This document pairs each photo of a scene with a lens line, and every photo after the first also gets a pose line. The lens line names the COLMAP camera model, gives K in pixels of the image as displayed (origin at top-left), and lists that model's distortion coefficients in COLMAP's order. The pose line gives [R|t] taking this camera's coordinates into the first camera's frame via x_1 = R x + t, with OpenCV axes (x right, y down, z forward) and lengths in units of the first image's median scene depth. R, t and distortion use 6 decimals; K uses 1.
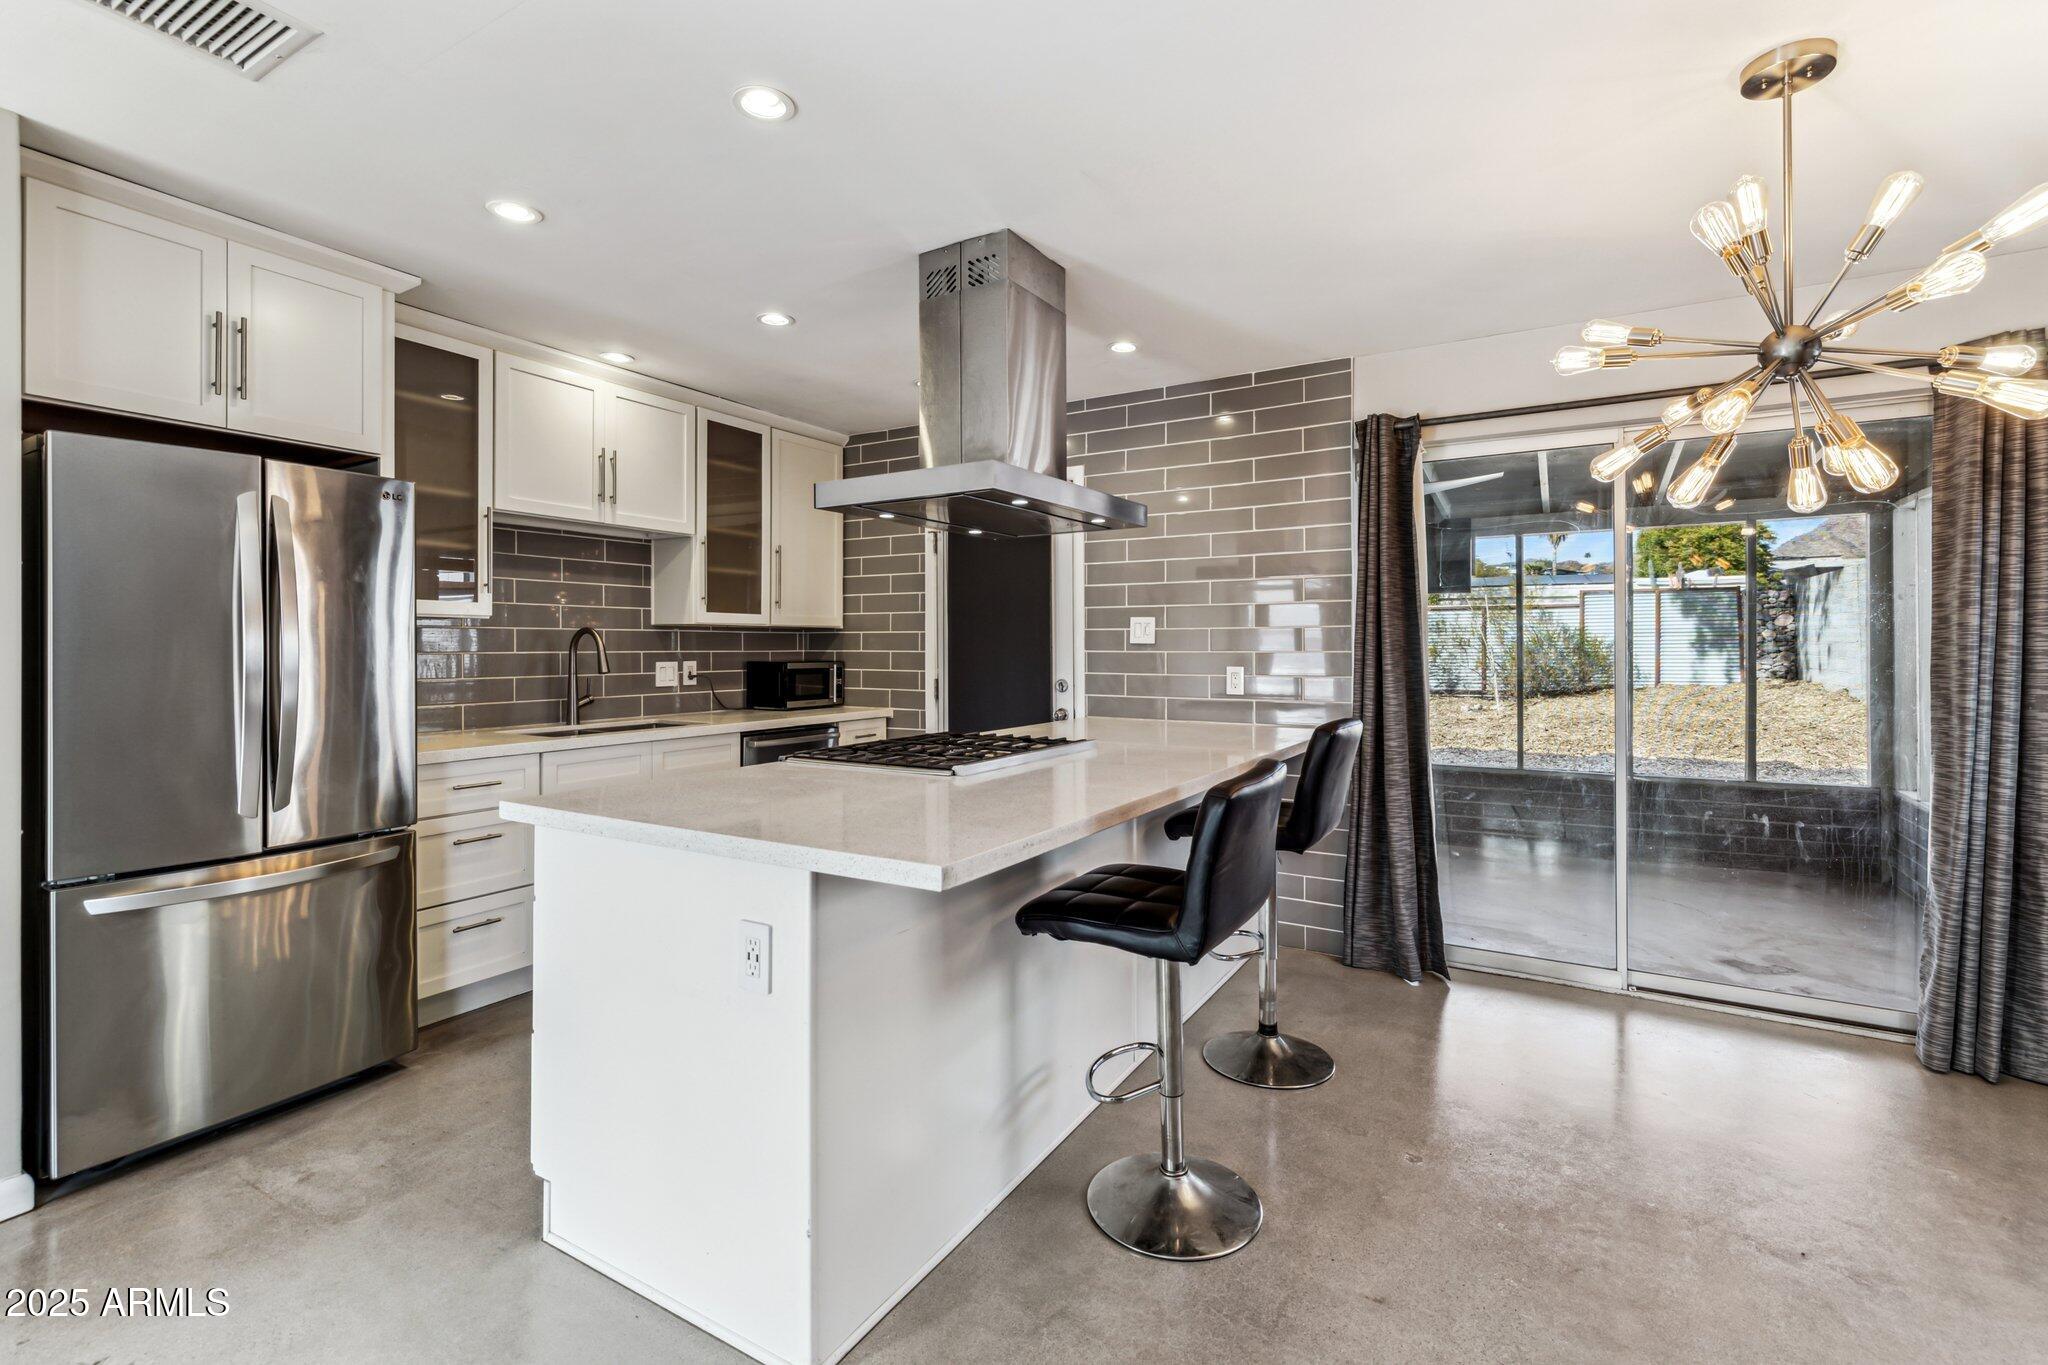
lens RADIAL K [[904.5, 0, 1034.8], [0, 904.5, 655.6], [0, 0, 1]] dist [0.003417, 0.000212]
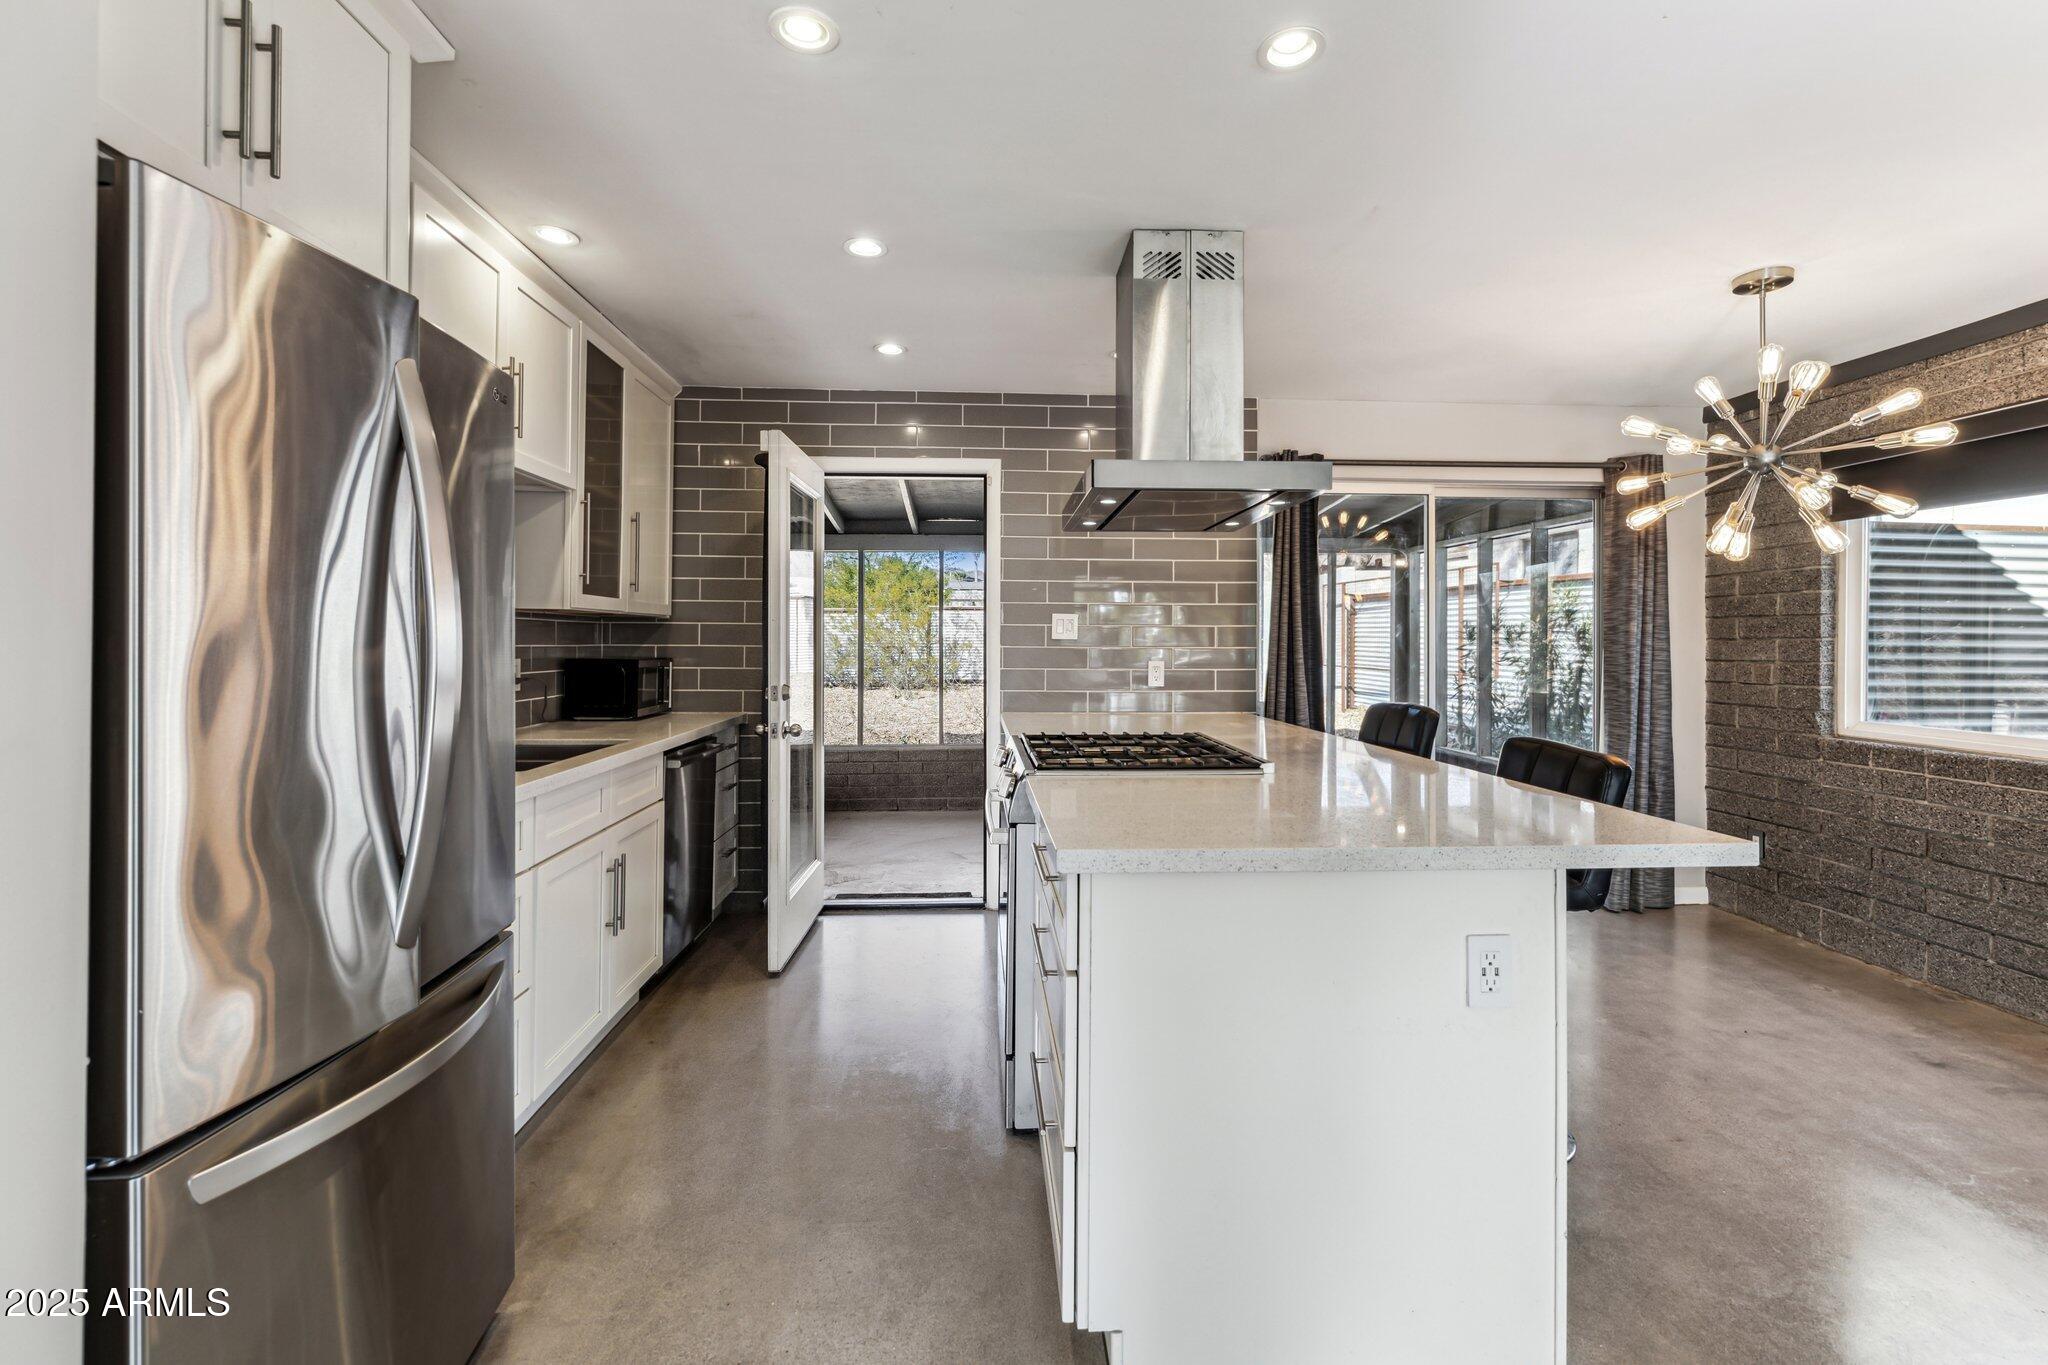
lens RADIAL K [[873.8, 0, 1019.0], [0, 873.8, 643.4], [0, 0, 1]] dist [-0.002150, 0.000024]
pose [[0.833268, 0.004233, 0.552853, -0.482008], [-0.000457, 0.999976, -0.006968, -0.001558], [-0.552869, 0.005553, 0.833250, 0.200150]]
